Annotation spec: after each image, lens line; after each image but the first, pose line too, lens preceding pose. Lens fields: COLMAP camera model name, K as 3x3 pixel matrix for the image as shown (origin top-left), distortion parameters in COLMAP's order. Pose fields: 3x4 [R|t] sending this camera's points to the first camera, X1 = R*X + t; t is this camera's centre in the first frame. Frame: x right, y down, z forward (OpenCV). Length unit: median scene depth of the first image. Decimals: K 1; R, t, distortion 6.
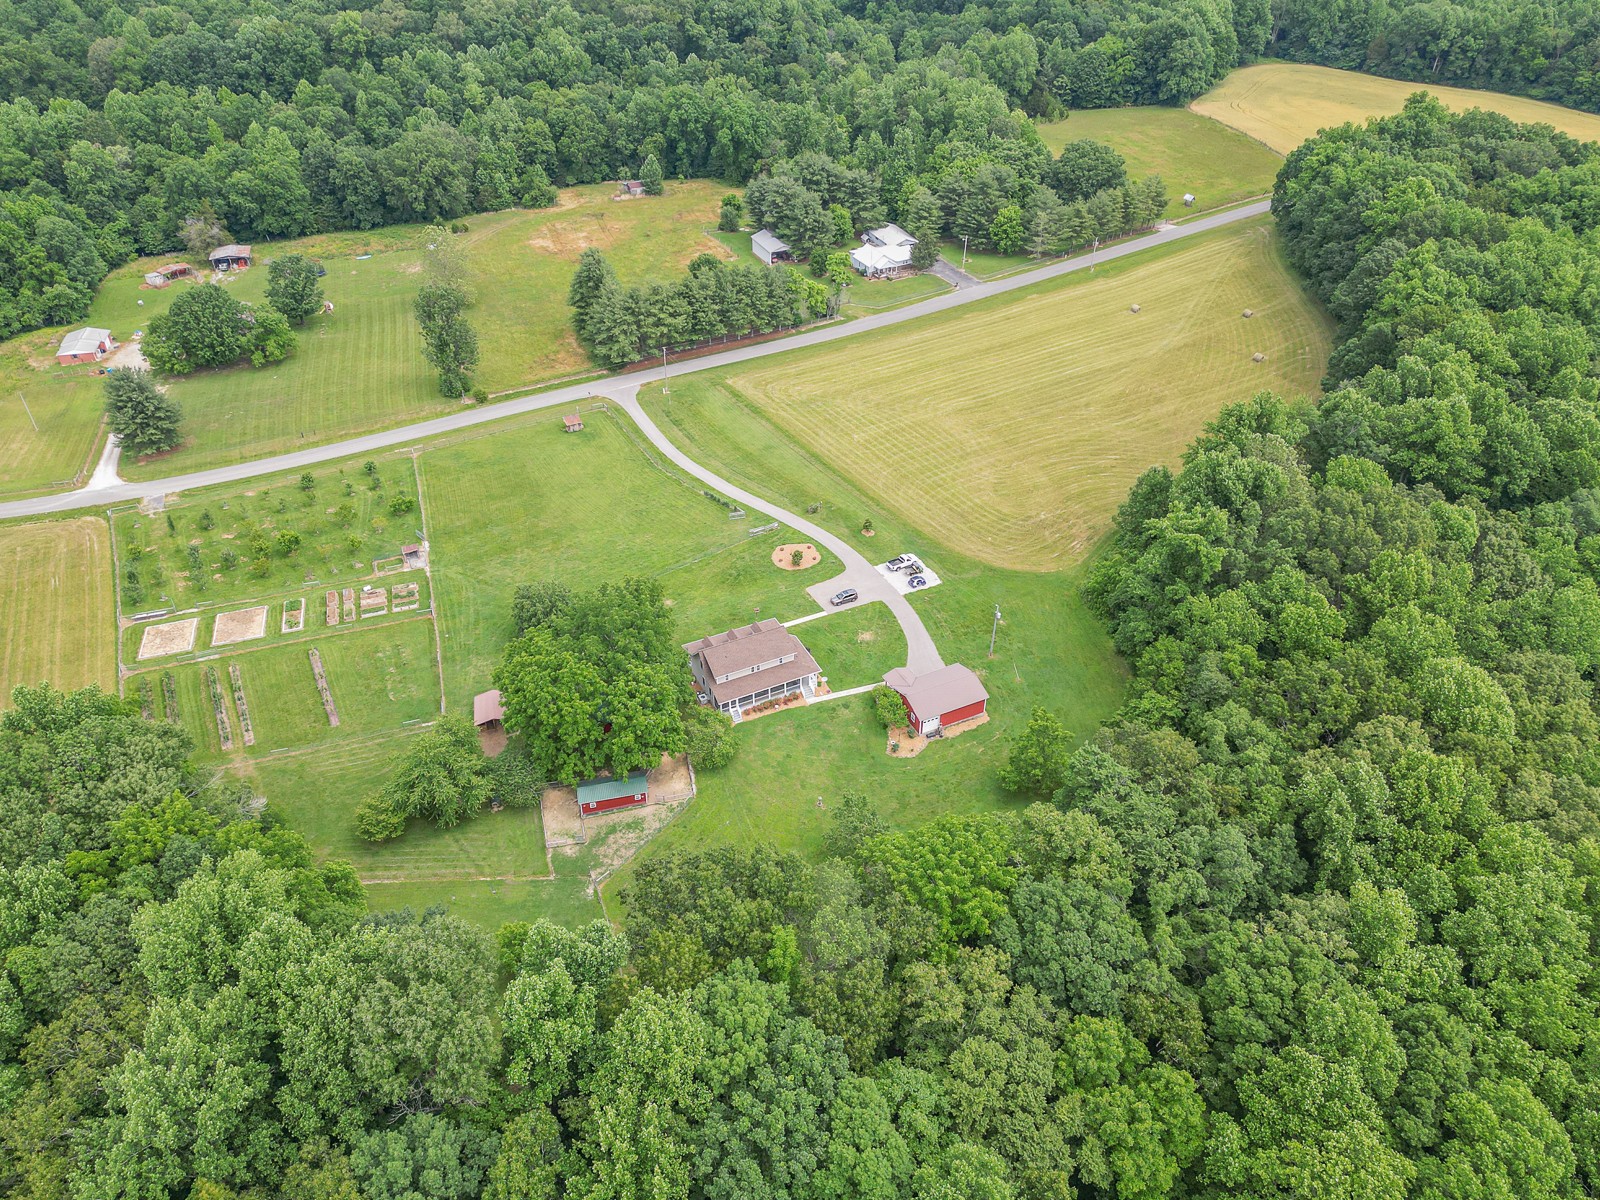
lens RADIAL K [[1132.8, 0, 800.0], [0, 1132.8, 600.0], [0, 0, 1]] dist [0.110113, -0.142642]
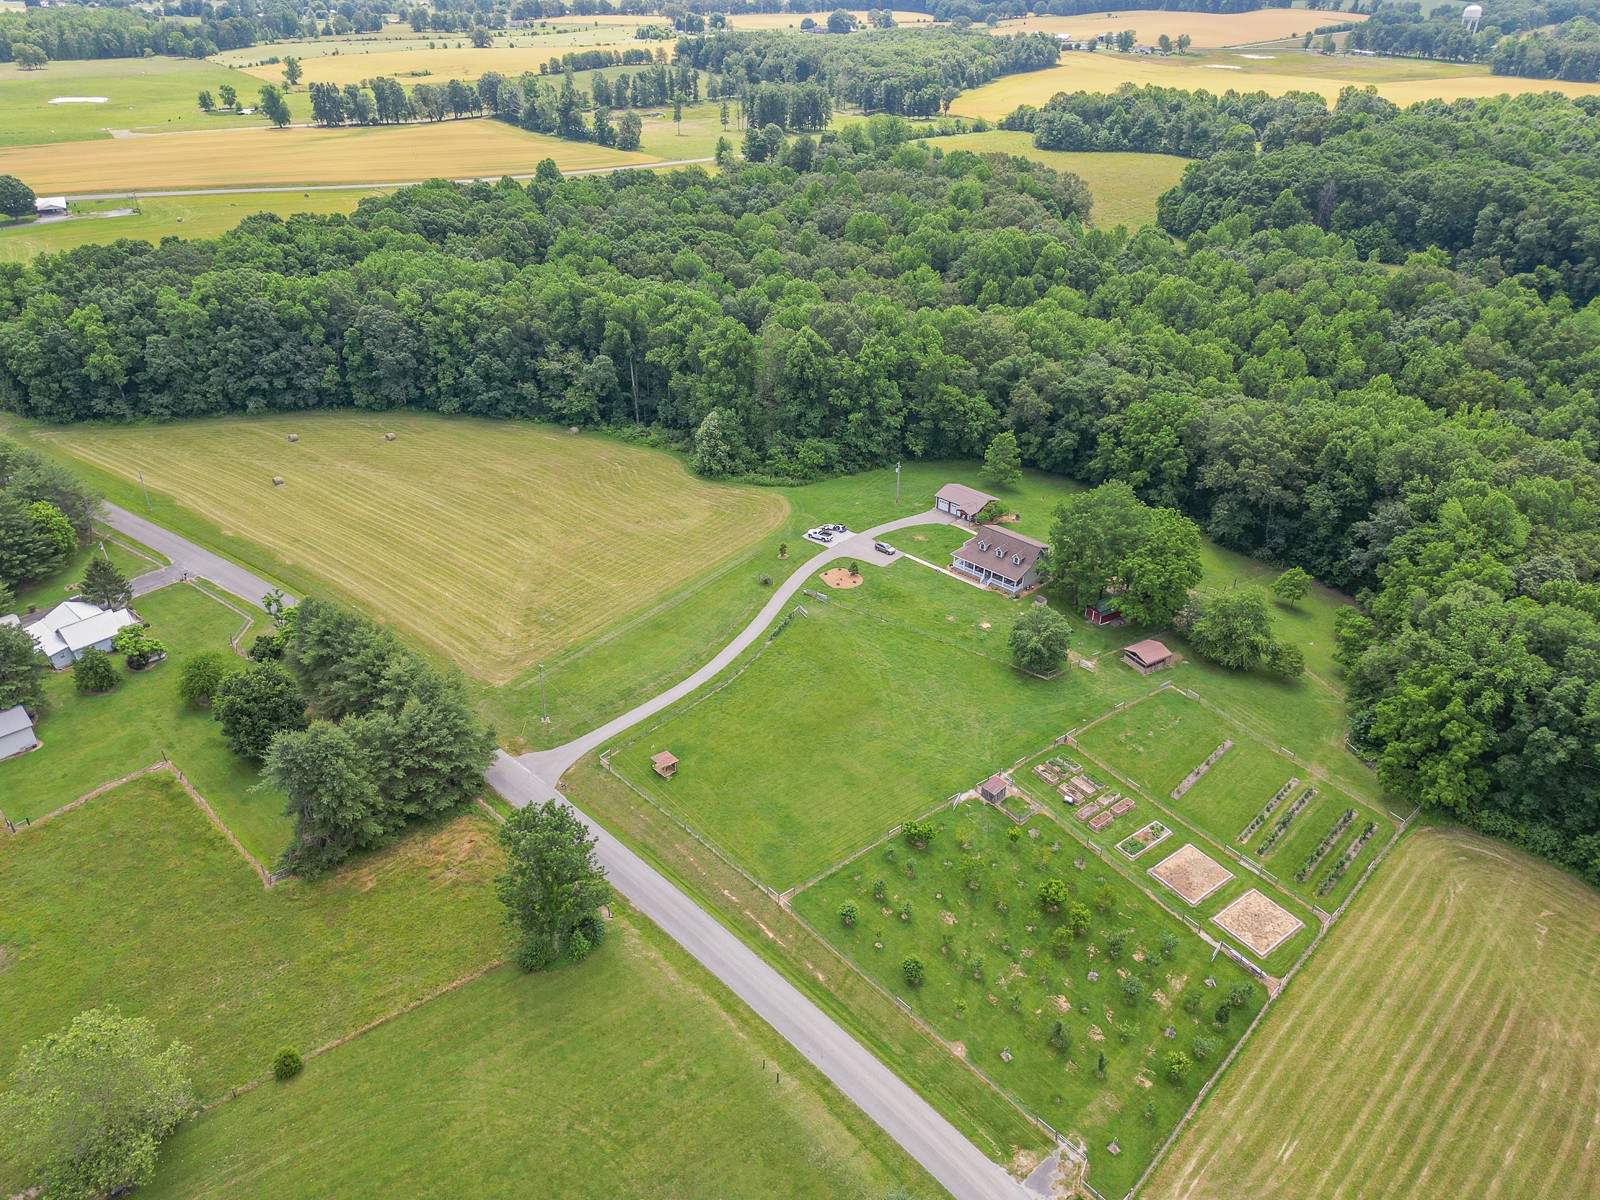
lens RADIAL K [[1143.5, 0, 800.0], [0, 1143.5, 600.0], [0, 0, 1]] dist [0.079325, -0.083984]
pose [[-0.330035, -0.477404, 0.814348, -0.850411], [0.567466, 0.589064, 0.575314, -0.646642], [-0.754360, 0.651989, 0.076499, 0.878390]]
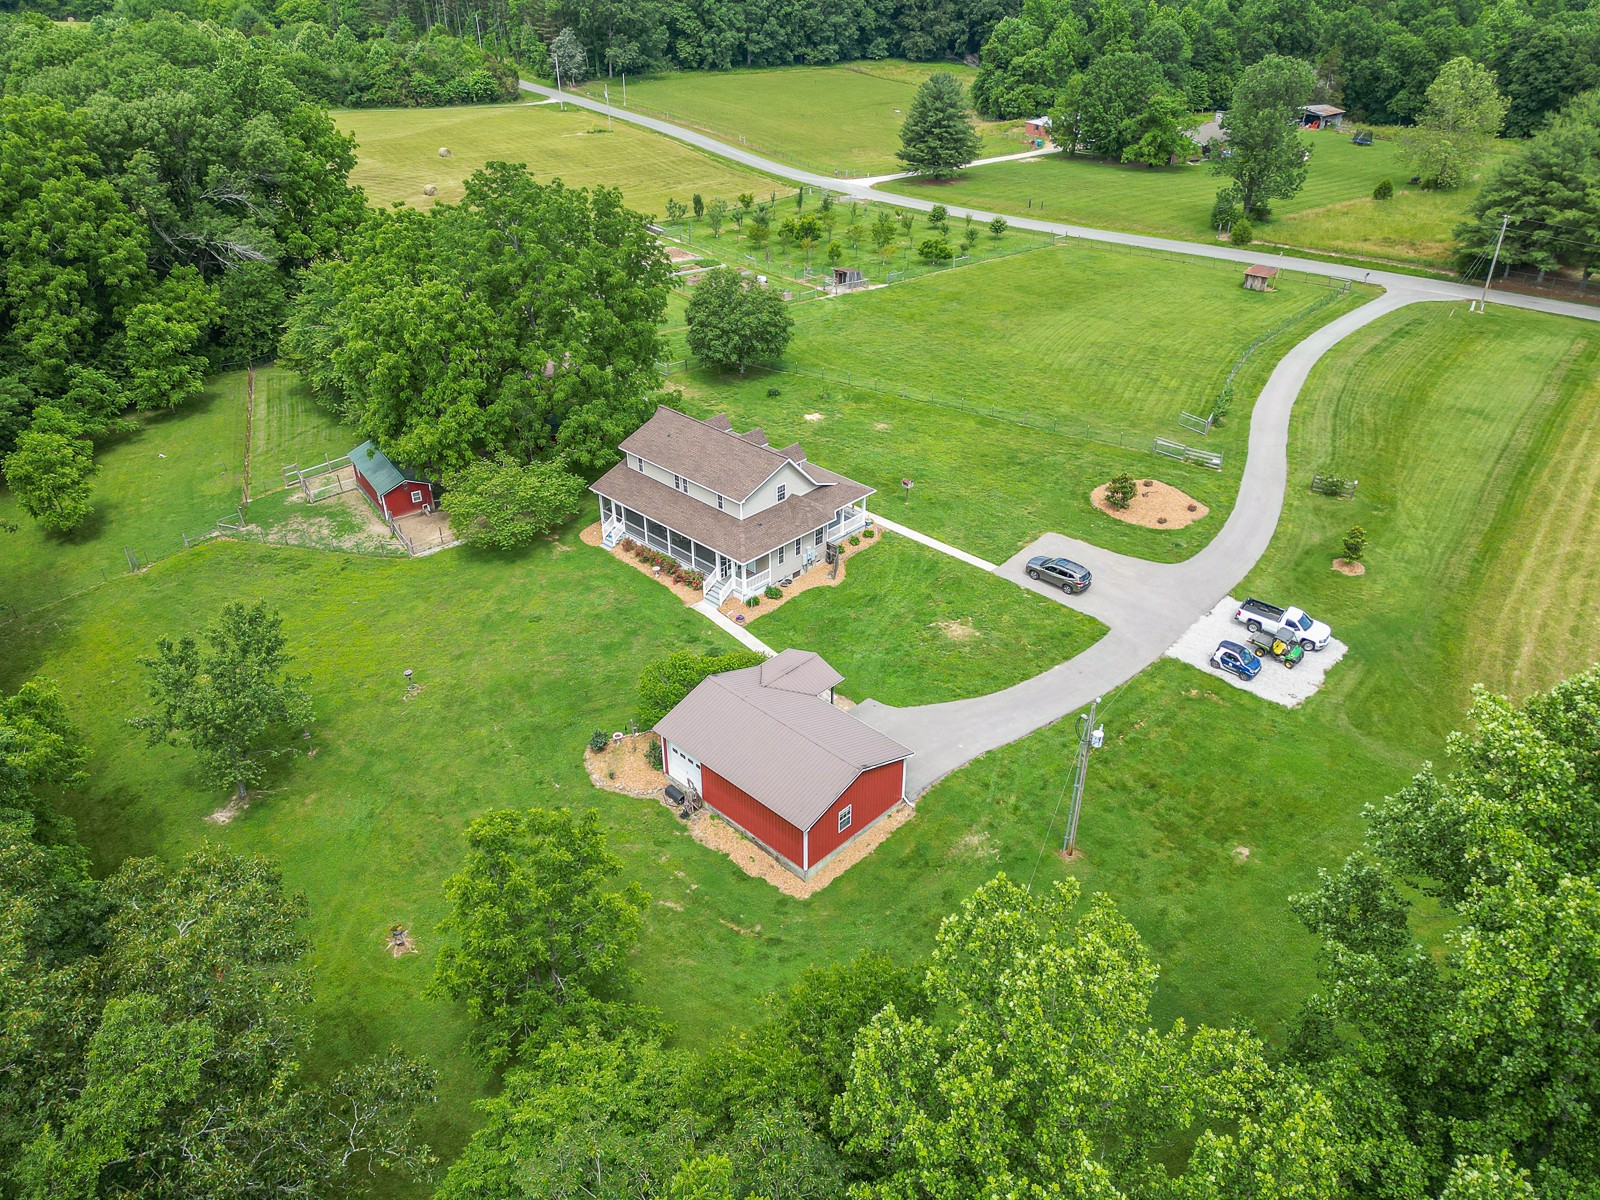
lens RADIAL K [[1143.5, 0, 800.0], [0, 1143.5, 600.0], [0, 0, 1]] dist [0.079325, -0.083984]
pose [[0.341204, 0.494818, -0.799209, 0.308904], [-0.565943, 0.787000, 0.245642, -0.039327], [0.750526, 0.368492, 0.548566, 0.604082]]
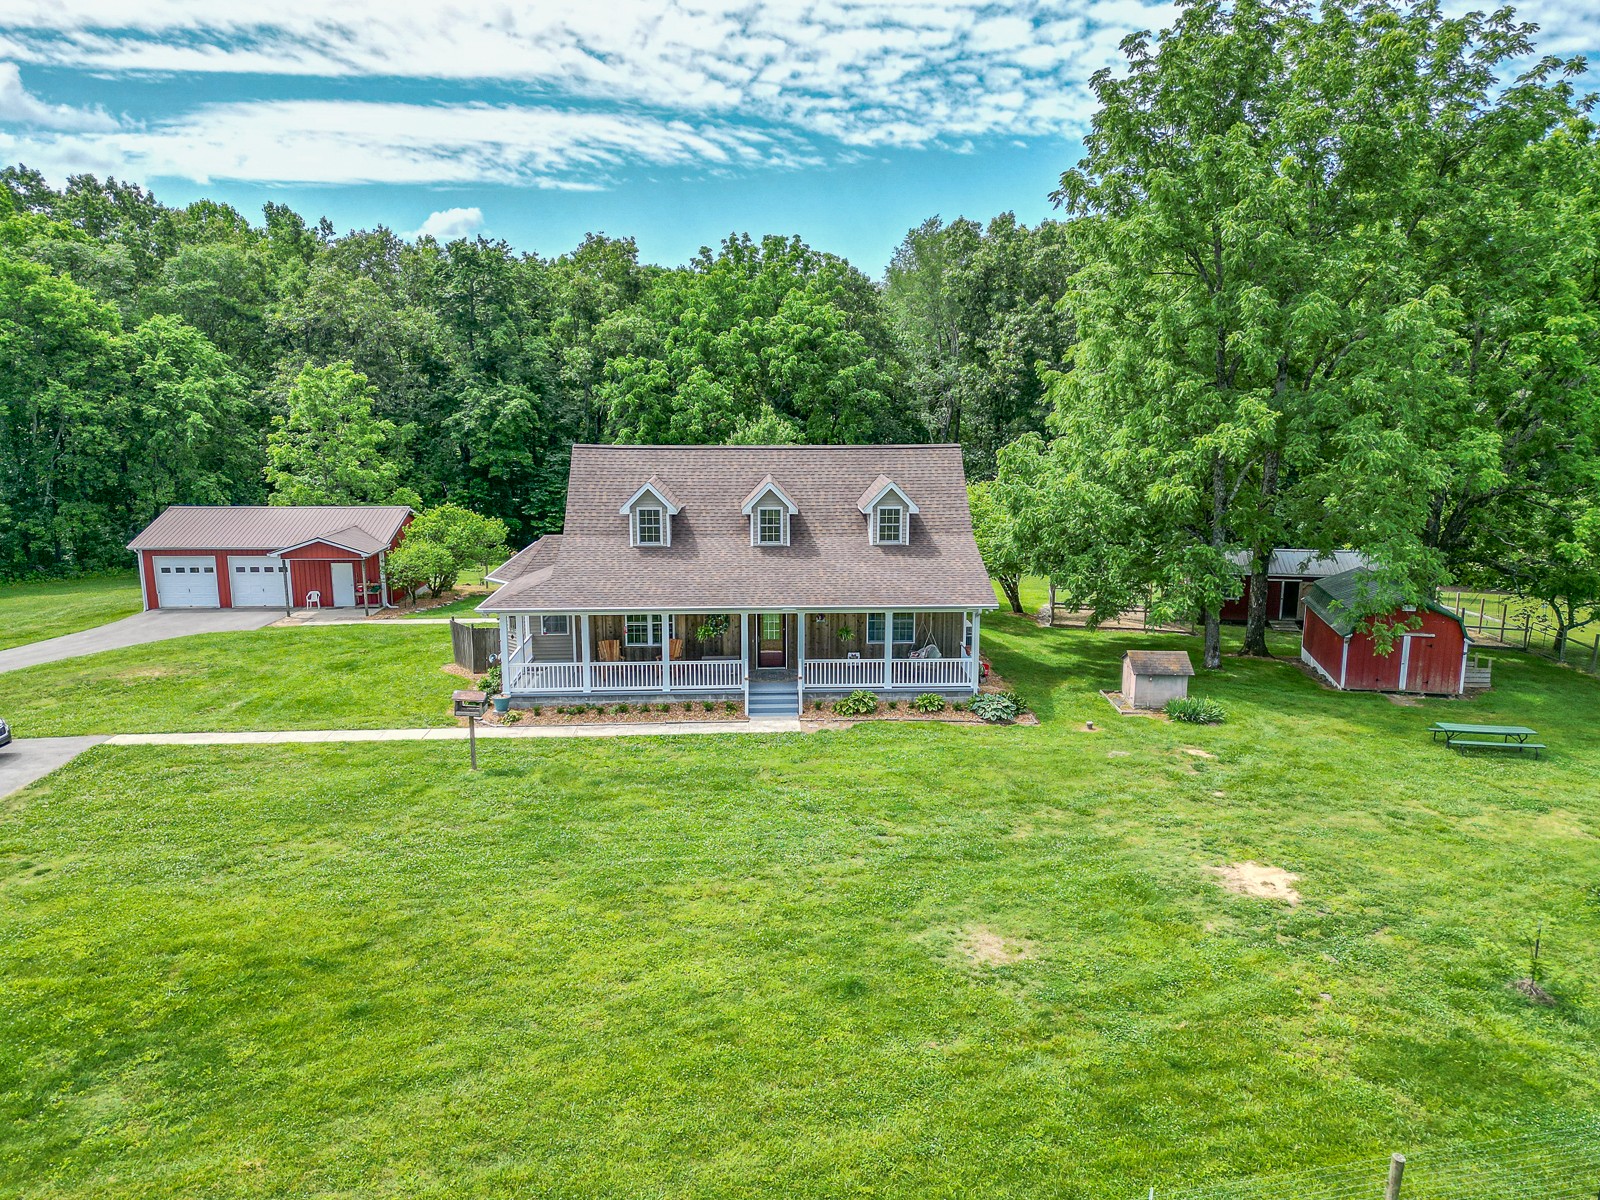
lens RADIAL K [[1132.8, 0, 800.0], [0, 1132.8, 600.0], [0, 0, 1]] dist [0.110113, -0.142642]
pose [[-0.916313, -0.074590, 0.393454, -0.119992], [0.240375, 0.683376, 0.689360, -0.084841], [-0.320296, 0.726246, -0.608258, 0.907324]]
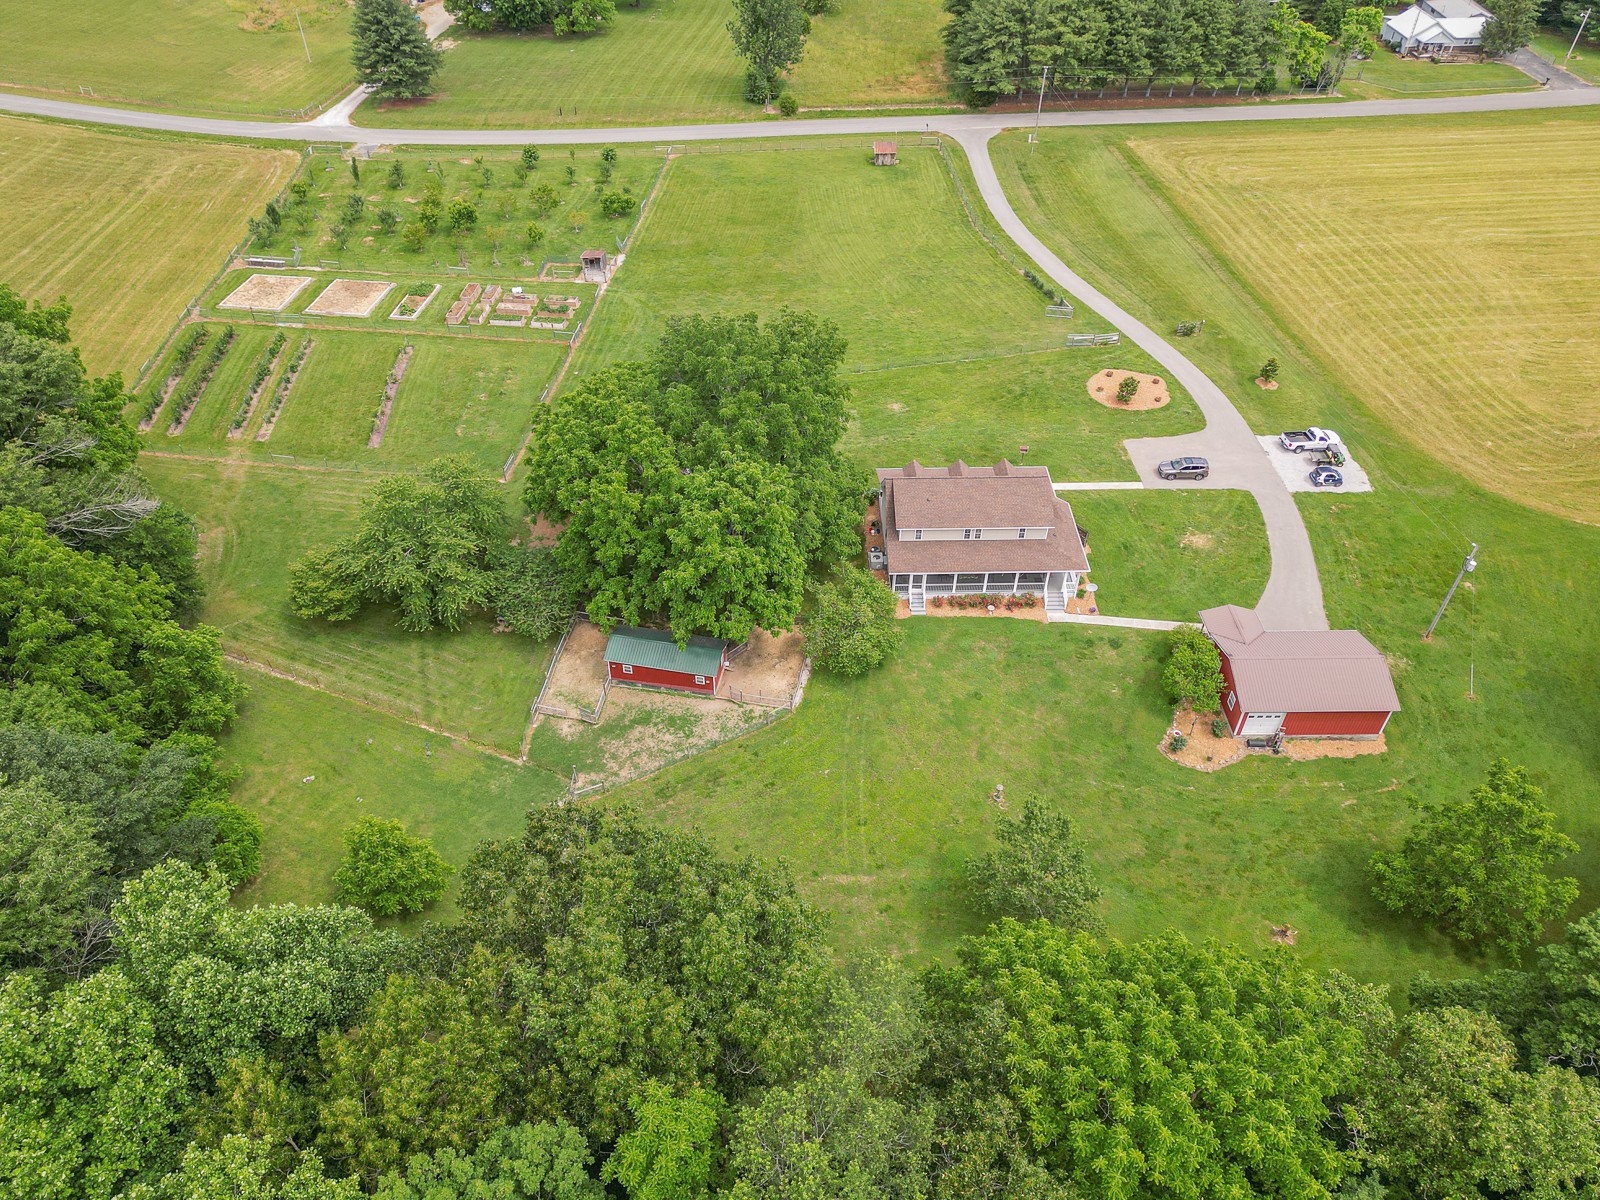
lens RADIAL K [[1143.5, 0, 800.0], [0, 1143.5, 600.0], [0, 0, 1]] dist [0.079325, -0.083984]
pose [[0.910109, 0.287060, -0.298829, 0.048737], [-0.258553, 0.956960, 0.131826, 0.030260], [0.323809, -0.042713, 0.945158, 0.327450]]
